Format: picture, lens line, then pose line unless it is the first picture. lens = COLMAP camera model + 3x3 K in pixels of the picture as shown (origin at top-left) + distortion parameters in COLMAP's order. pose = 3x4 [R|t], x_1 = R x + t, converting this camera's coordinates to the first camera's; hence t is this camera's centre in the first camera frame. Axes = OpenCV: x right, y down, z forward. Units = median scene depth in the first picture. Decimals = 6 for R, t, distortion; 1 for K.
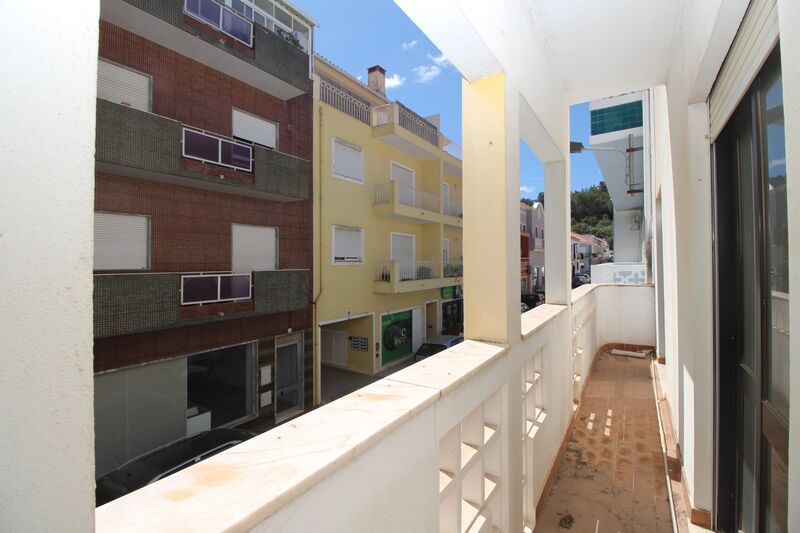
lens RADIAL K [[369.0, 0, 399.5], [0, 369.0, 256.7], [0, 0, 1]] dist [-0.002331, -0.012204]
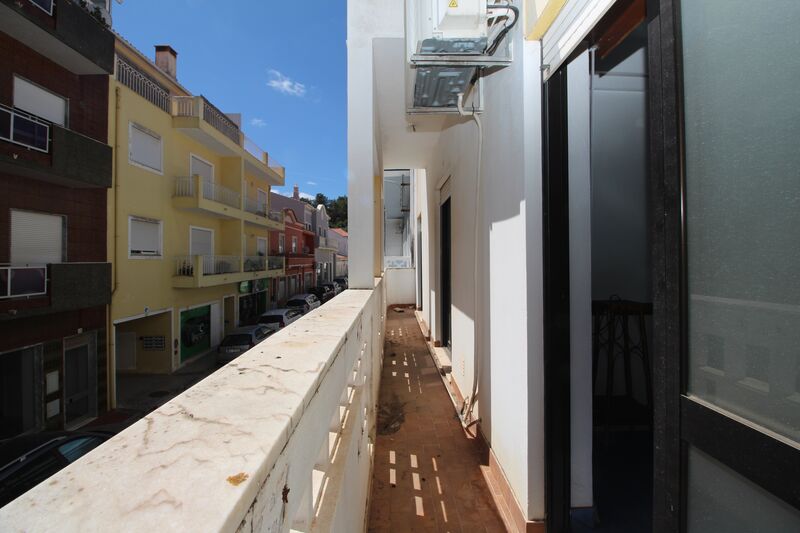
lens RADIAL K [[369.0, 0, 399.5], [0, 369.0, 256.7], [0, 0, 1]] dist [-0.002331, -0.012204]
pose [[0.833823, 0.004254, 0.552016, -0.135054], [-0.007727, 0.999962, 0.003965, 0.009408], [-0.551978, -0.007571, 0.833824, -0.165732]]
